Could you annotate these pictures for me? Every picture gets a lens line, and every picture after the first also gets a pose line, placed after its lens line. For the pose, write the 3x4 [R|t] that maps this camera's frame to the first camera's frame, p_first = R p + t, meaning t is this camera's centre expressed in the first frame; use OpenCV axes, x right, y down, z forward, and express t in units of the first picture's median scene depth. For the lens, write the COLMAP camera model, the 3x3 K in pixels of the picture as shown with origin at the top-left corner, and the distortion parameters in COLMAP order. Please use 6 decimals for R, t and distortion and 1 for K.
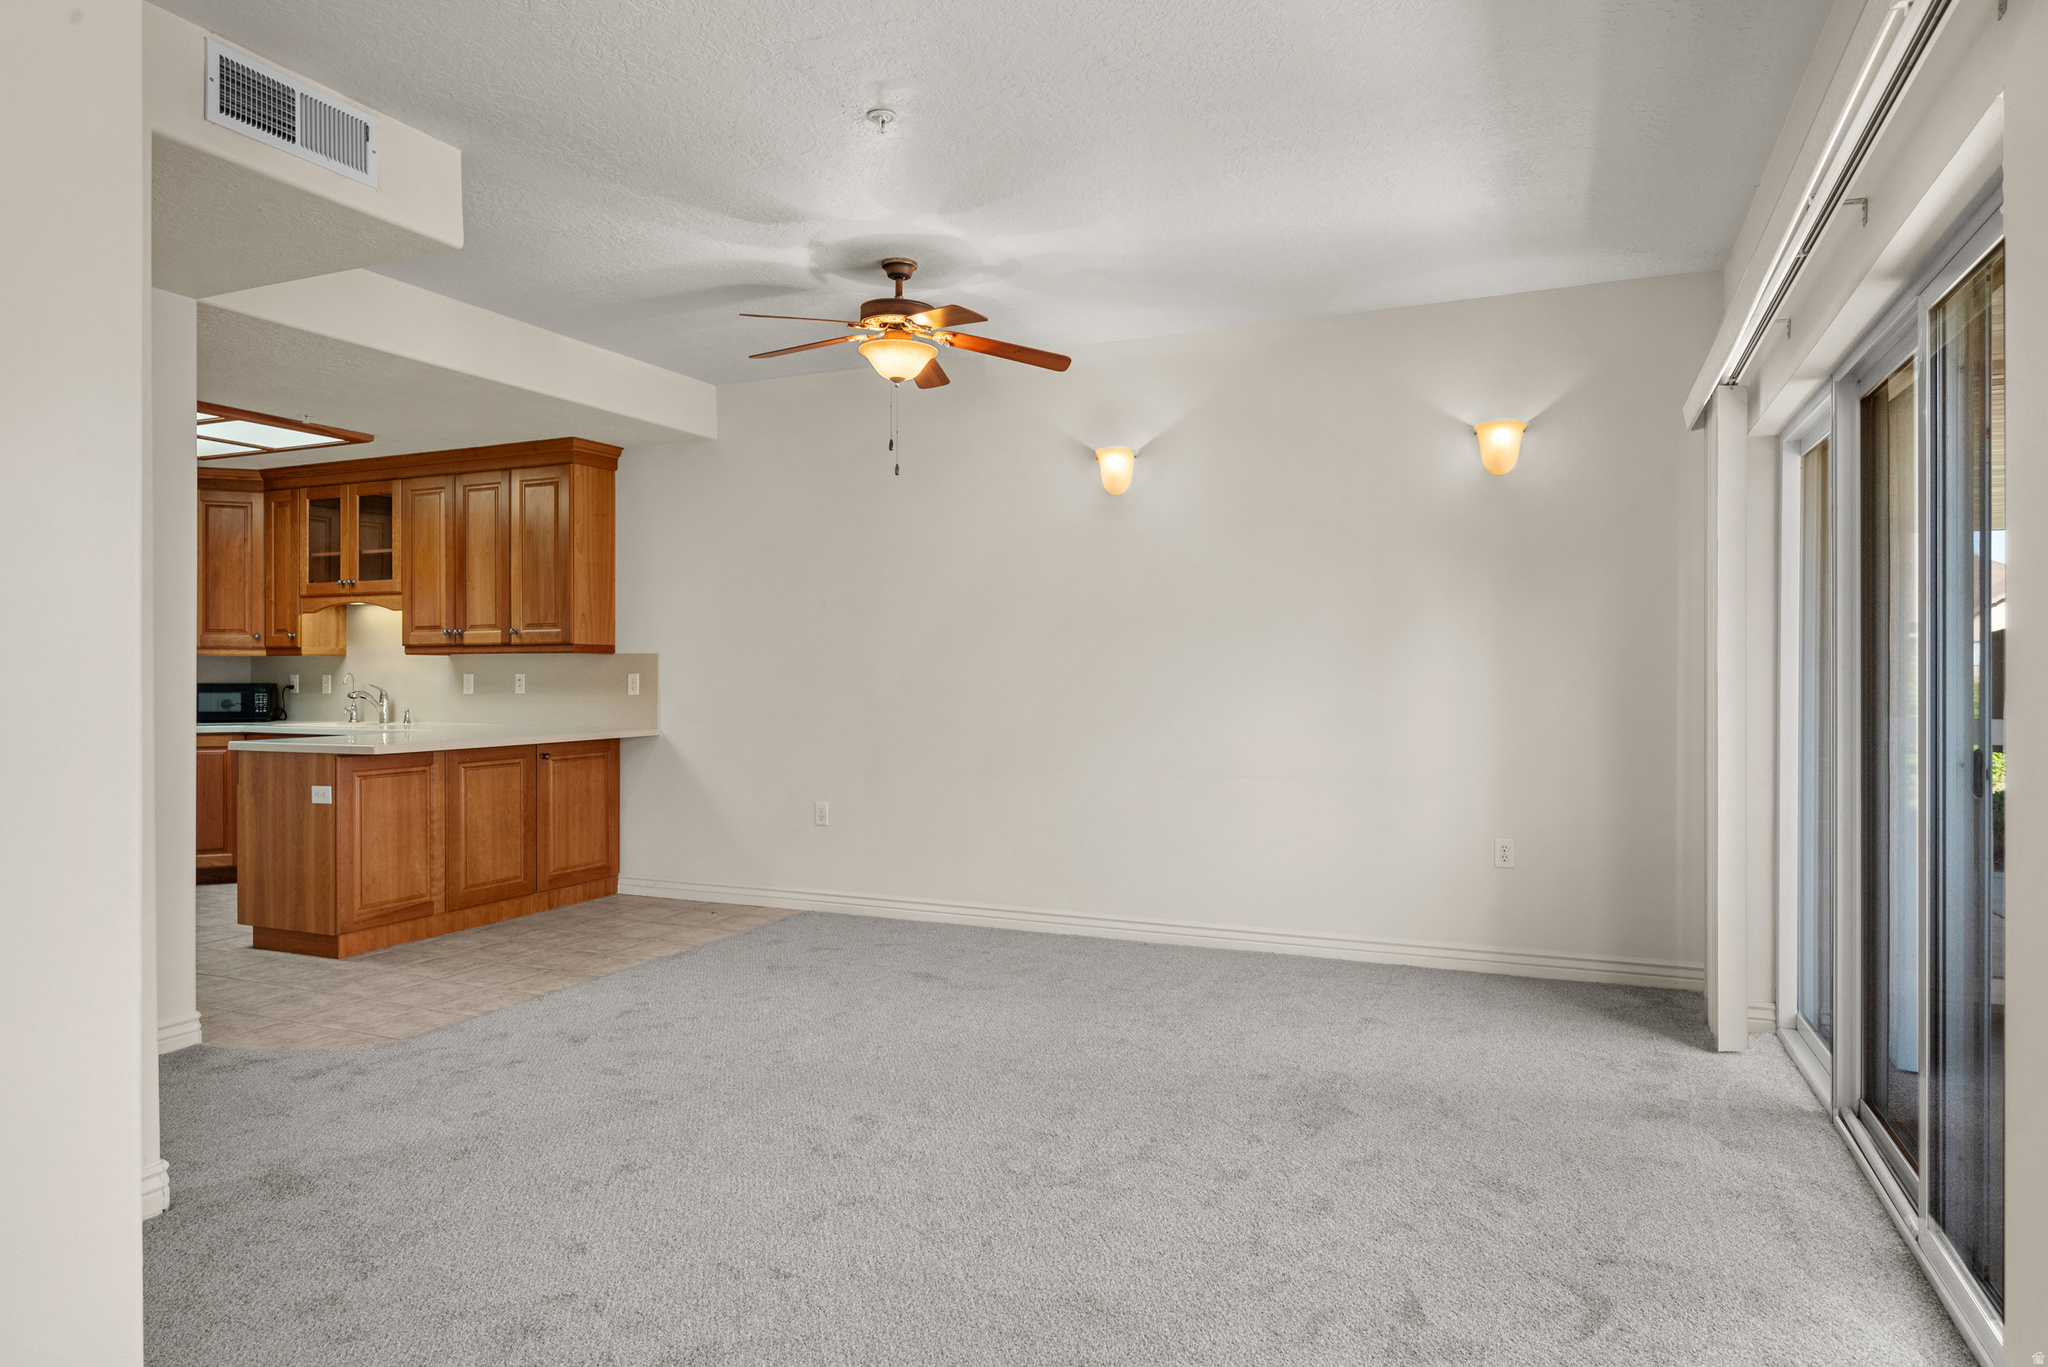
lens RADIAL K [[1210.1, 0, 1044.5], [0, 1210.1, 673.8], [0, 0, 1]] dist [-0.004287, -0.001214]
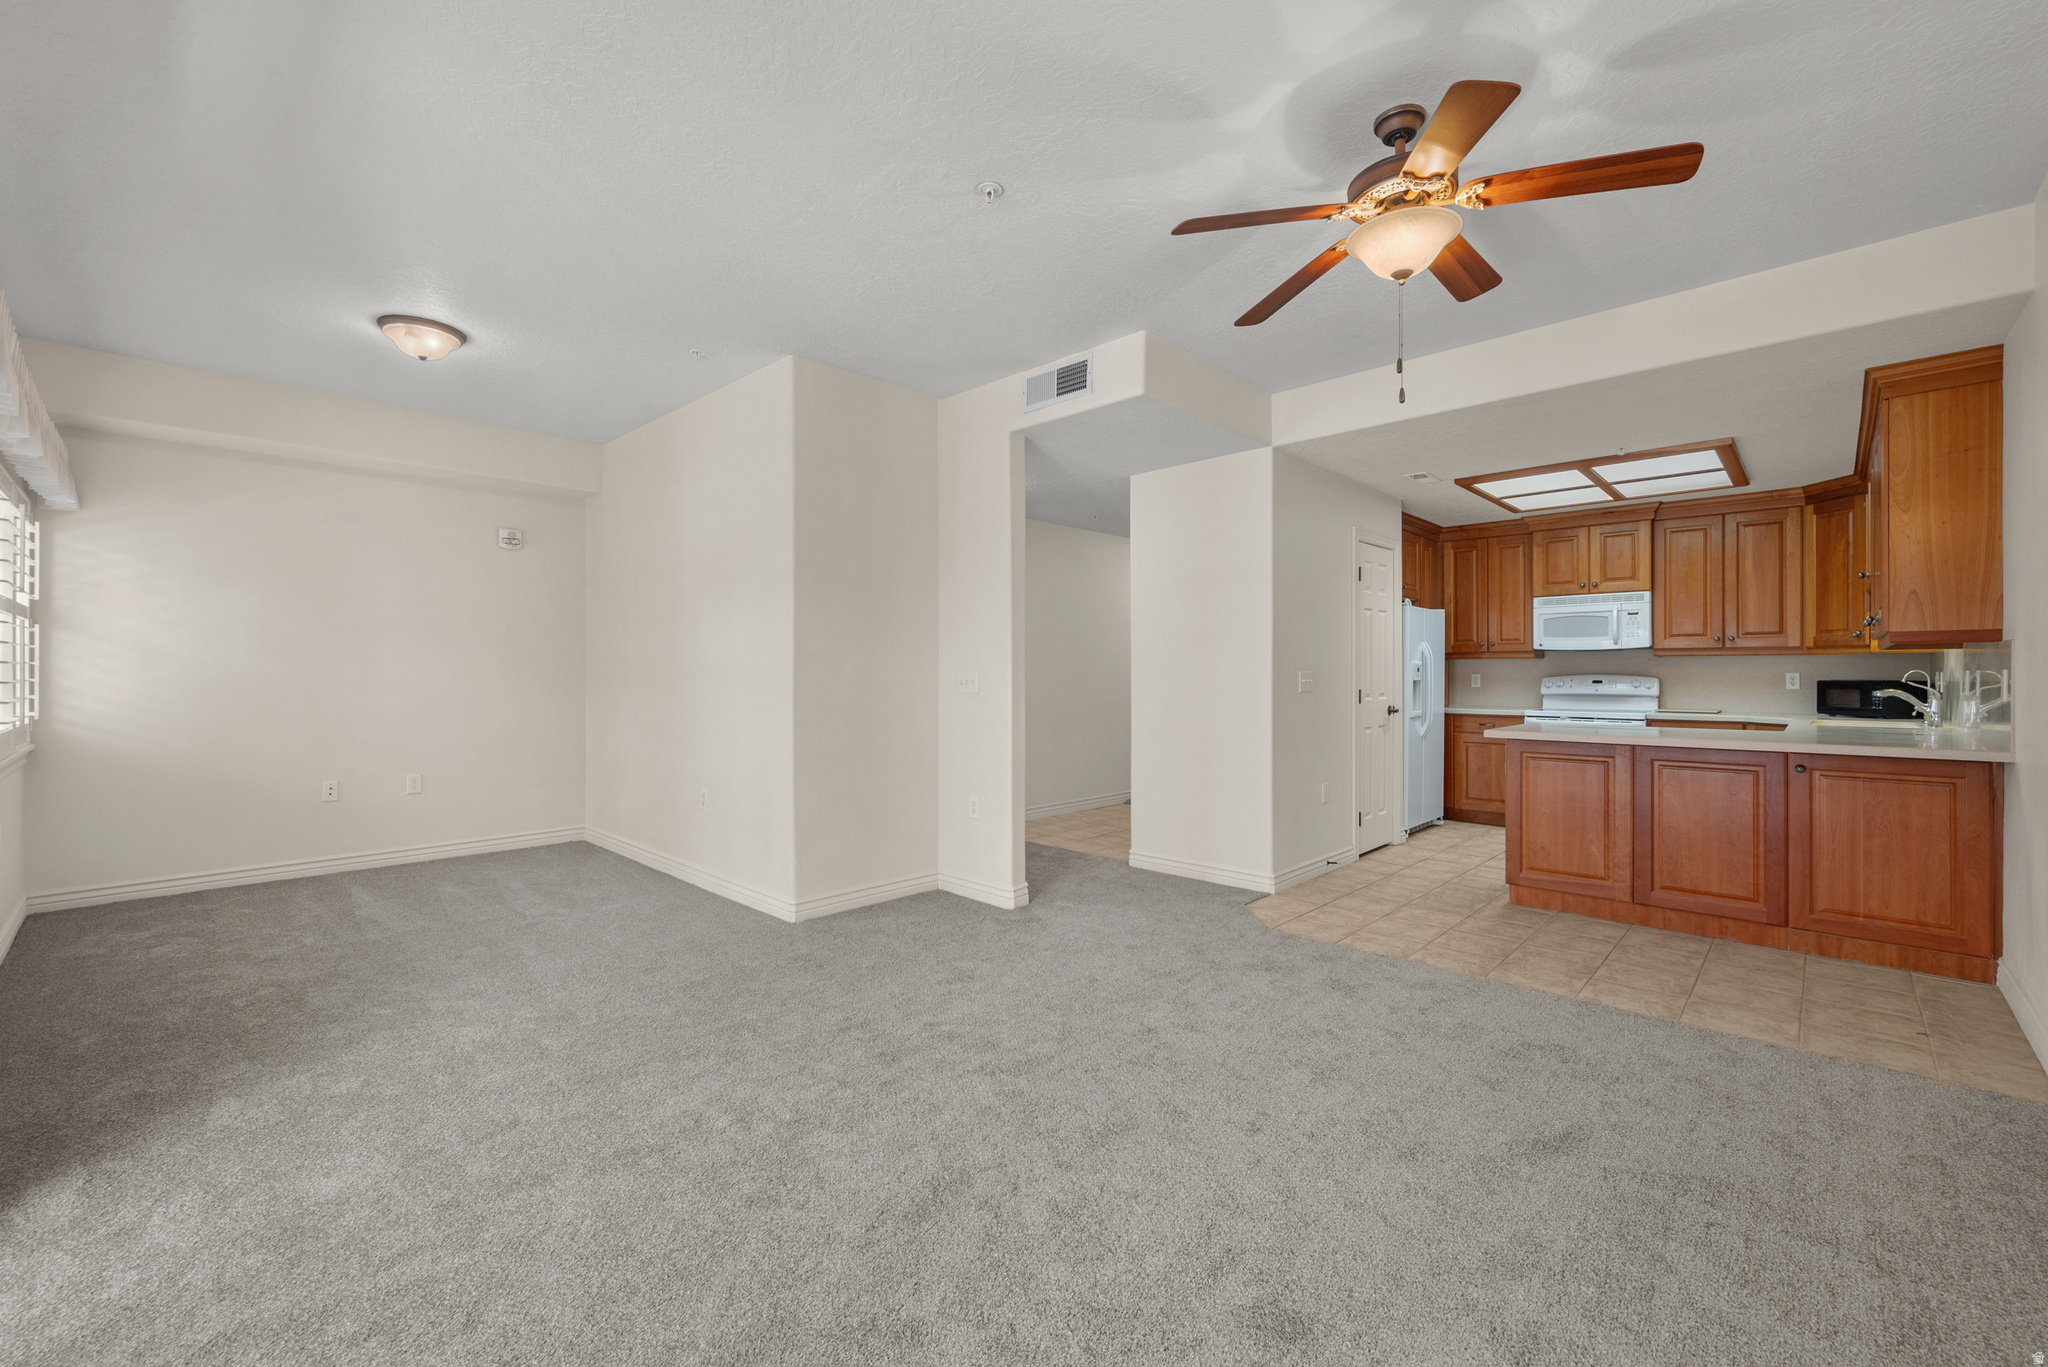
lens RADIAL K [[843.2, 0, 1030.1], [0, 843.2, 668.6], [0, 0, 1]] dist [-0.000128, 0.000038]
pose [[-0.346135, -0.005302, -0.938170, 0.291321], [0.000047, 0.999984, -0.005669, 0.001702], [0.938185, -0.002006, -0.346129, 0.630276]]
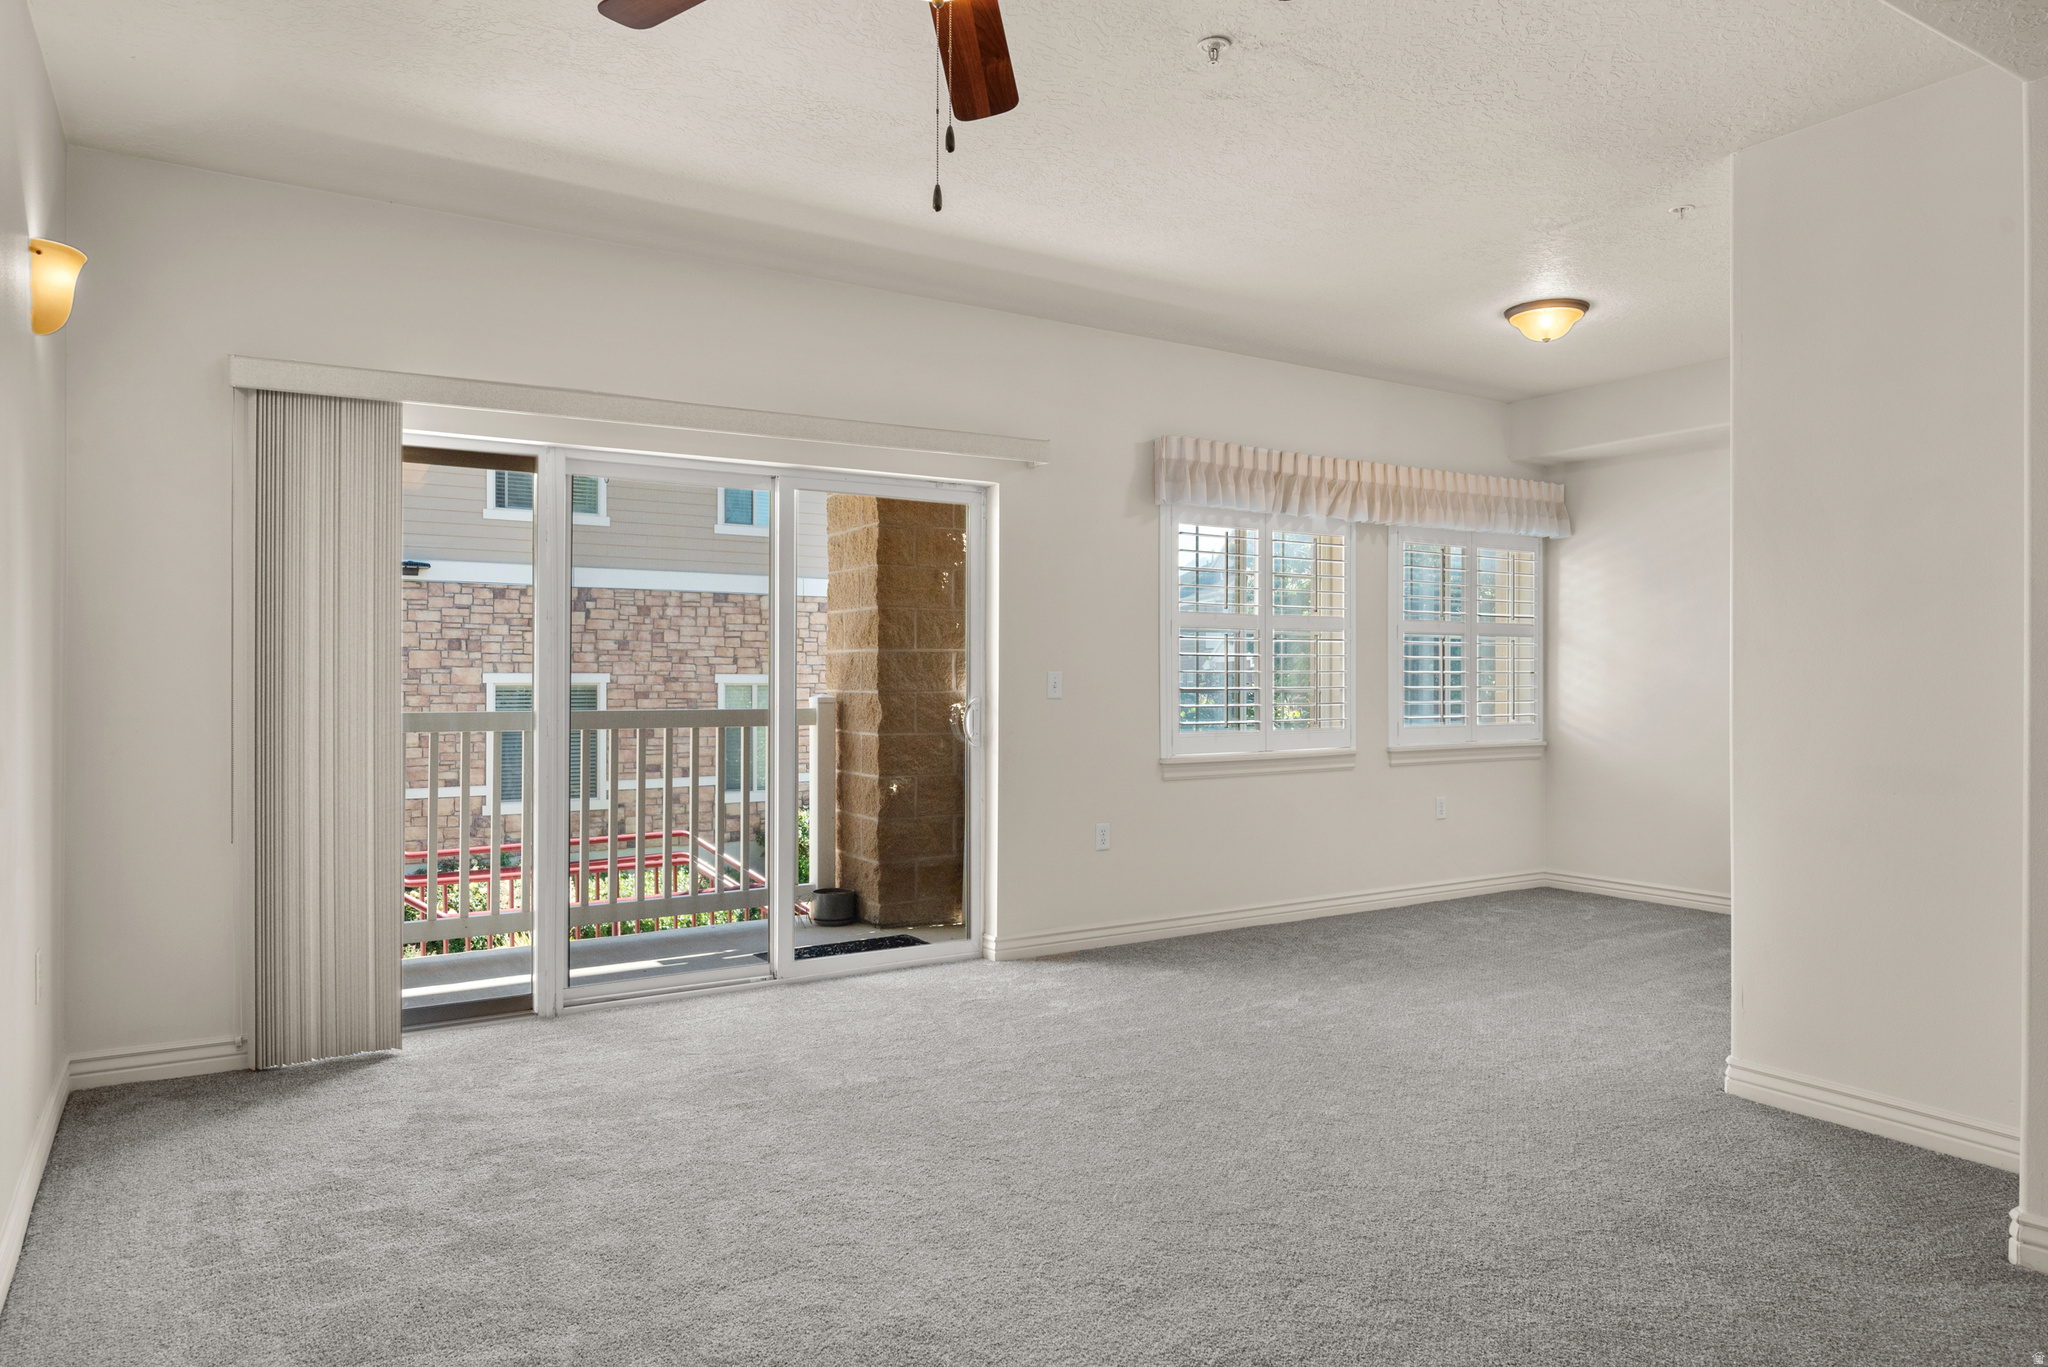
lens RADIAL K [[1301.7, 0, 1026.1], [0, 1301.7, 676.6], [0, 0, 1]] dist [-0.009260, 0.002285]
pose [[-0.824196, 0.000271, 0.566304, -0.271642], [-0.002104, 0.999992, -0.003541, 0.002065], [-0.566301, -0.004110, -0.824189, 0.892447]]
